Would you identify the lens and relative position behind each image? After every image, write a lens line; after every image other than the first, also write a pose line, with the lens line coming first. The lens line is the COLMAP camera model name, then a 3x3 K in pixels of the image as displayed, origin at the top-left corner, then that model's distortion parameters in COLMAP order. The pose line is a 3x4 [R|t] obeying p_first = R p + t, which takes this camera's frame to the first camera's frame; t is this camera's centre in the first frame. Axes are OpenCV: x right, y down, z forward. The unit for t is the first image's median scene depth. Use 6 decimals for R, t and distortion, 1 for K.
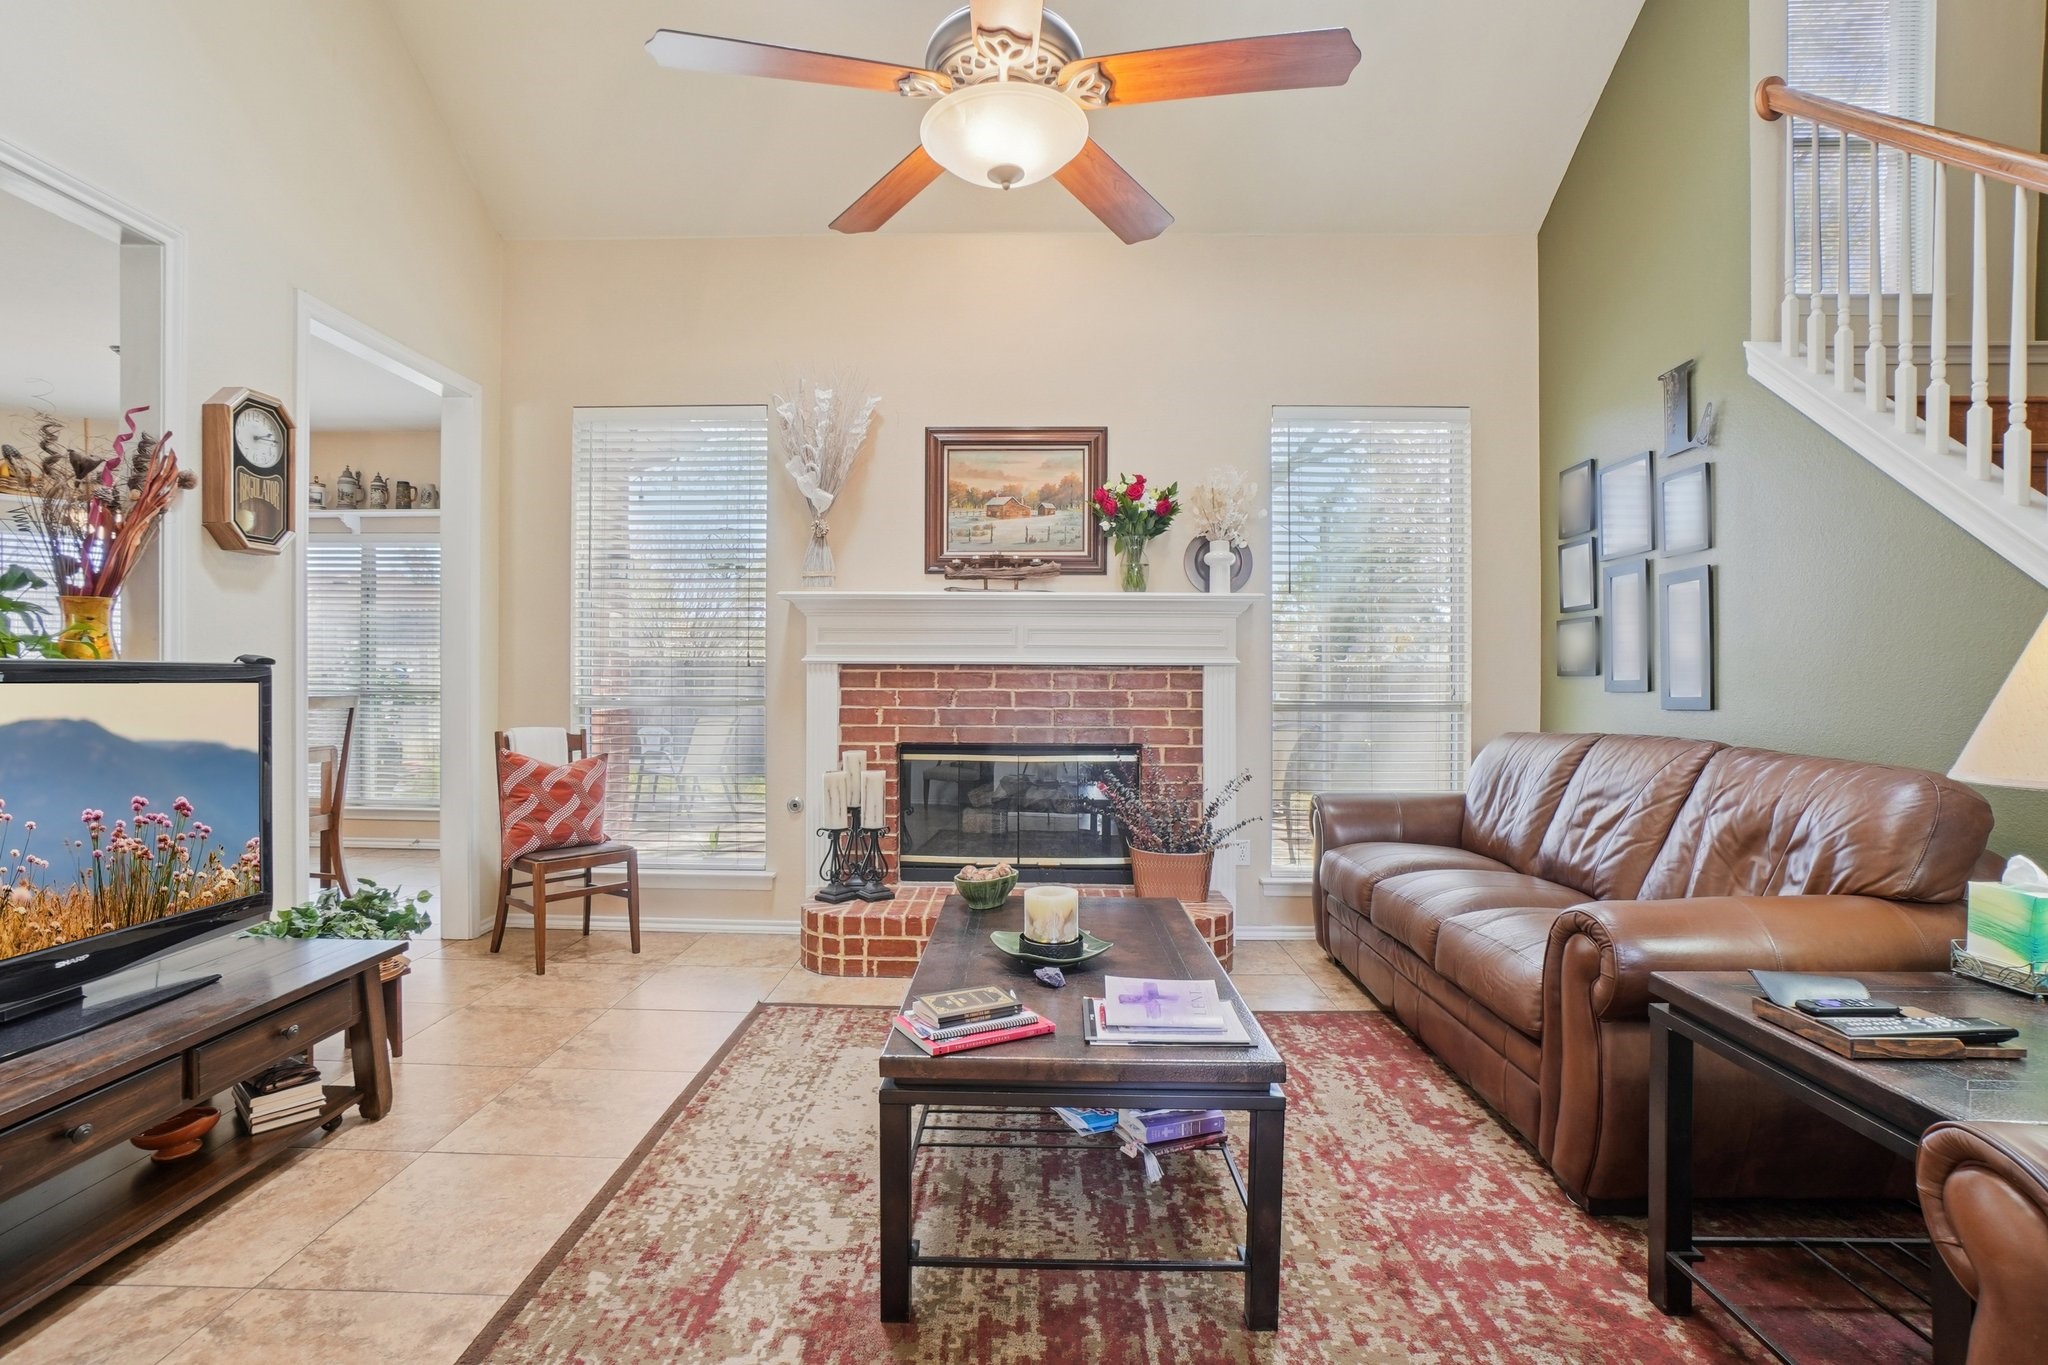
lens RADIAL K [[959.5, 0, 1012.1], [0, 959.5, 682.4], [0, 0, 1]] dist [-0.052143, 0.020667]
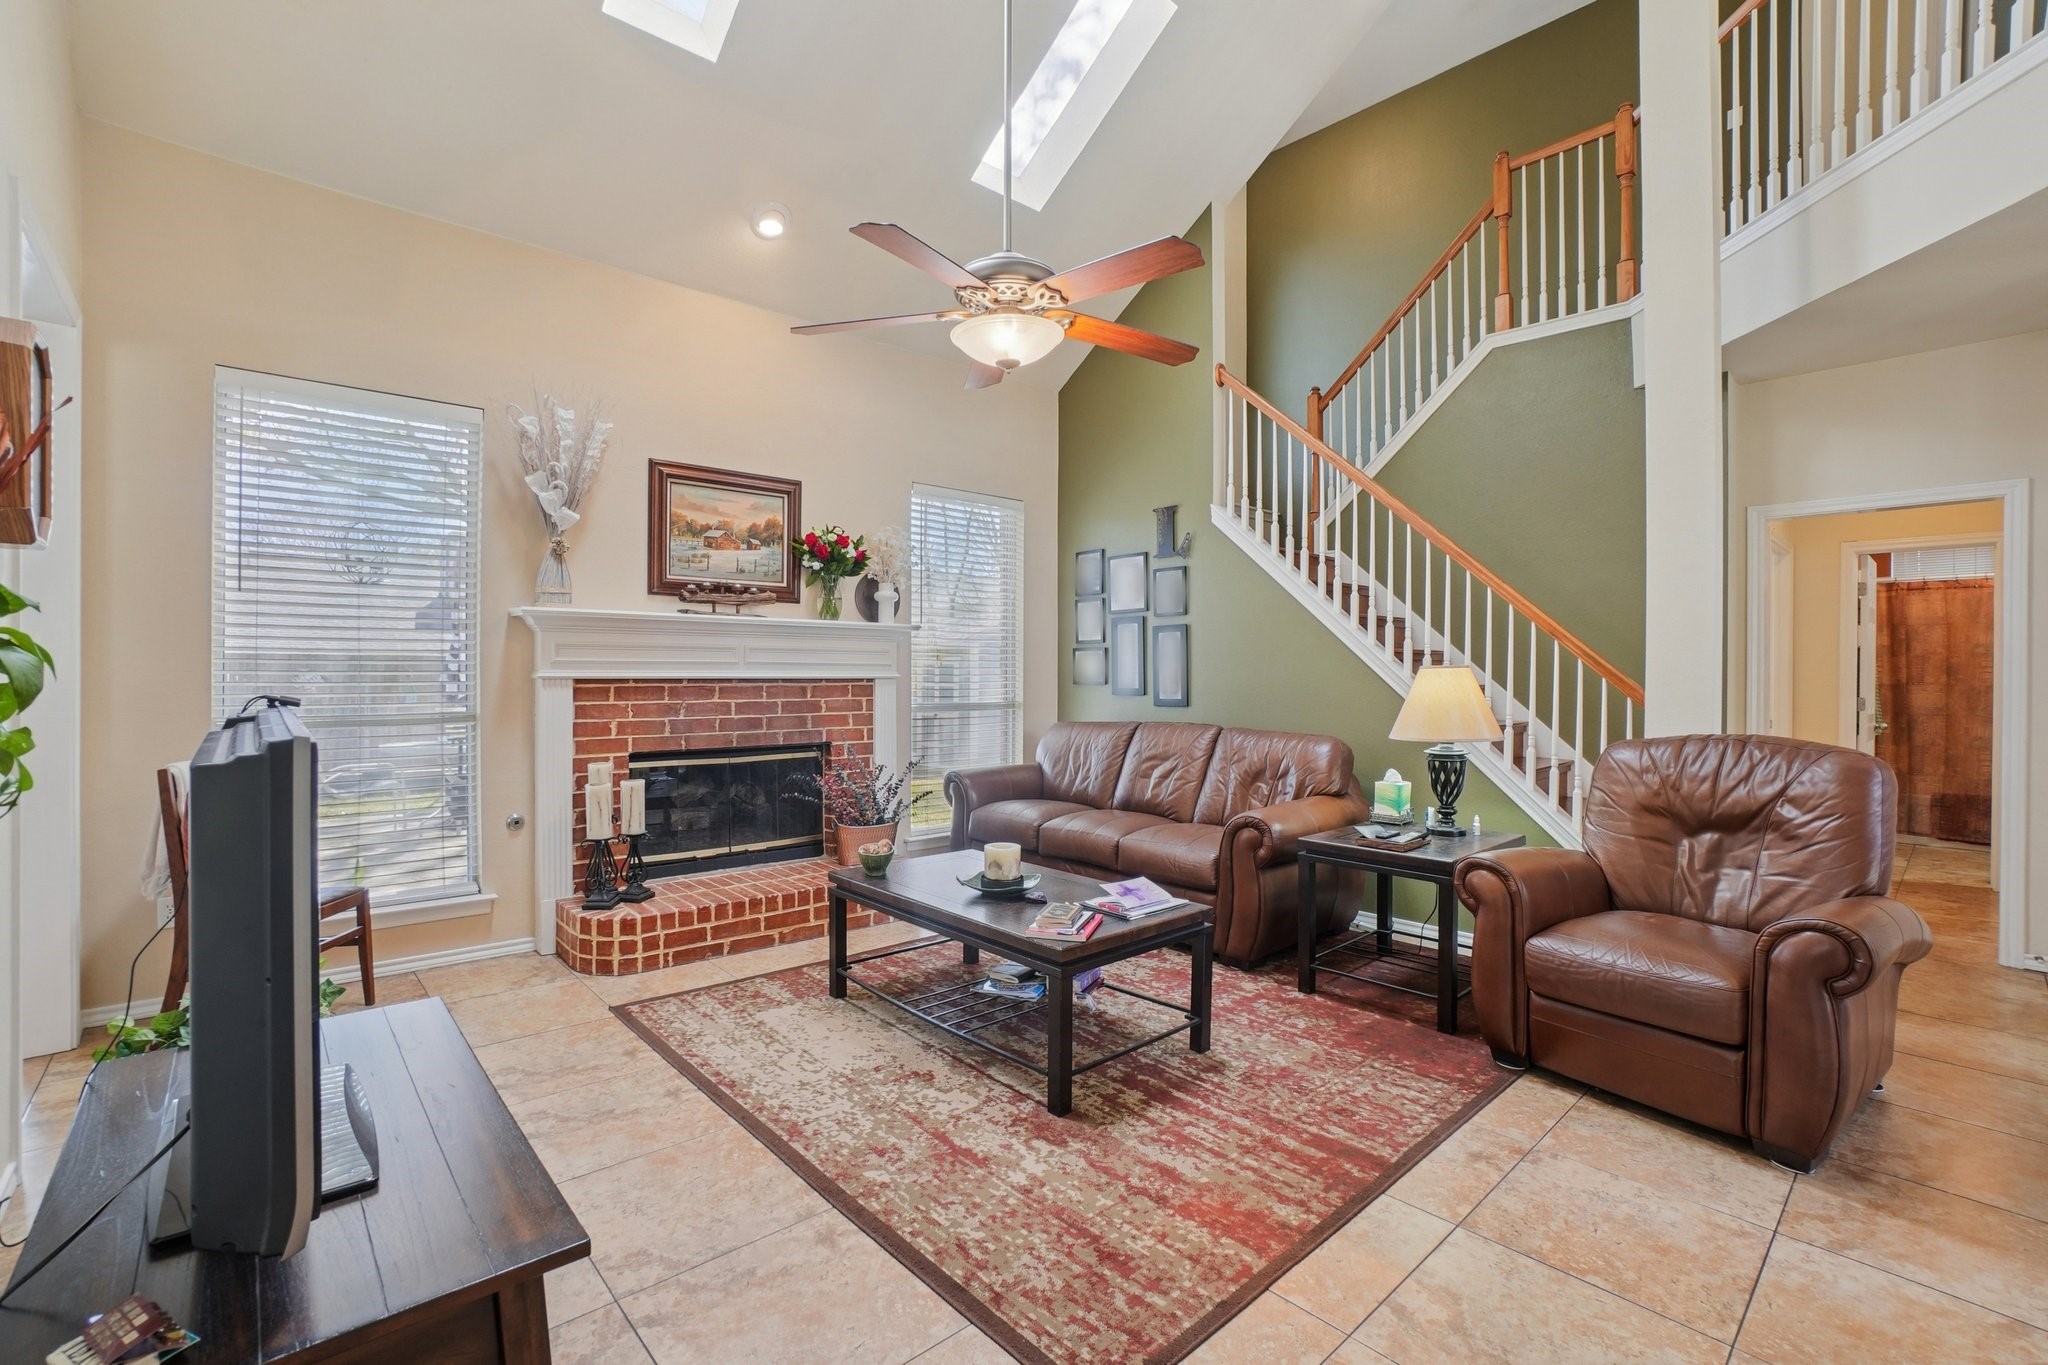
lens RADIAL K [[905.2, 0, 1016.4], [0, 905.2, 673.2], [0, 0, 1]] dist [-0.065013, 0.025237]
pose [[0.729997, -0.002818, 0.683445, -0.513734], [-0.000757, 0.999988, 0.004931, -0.032368], [-0.683450, -0.004117, 0.729986, -0.019205]]
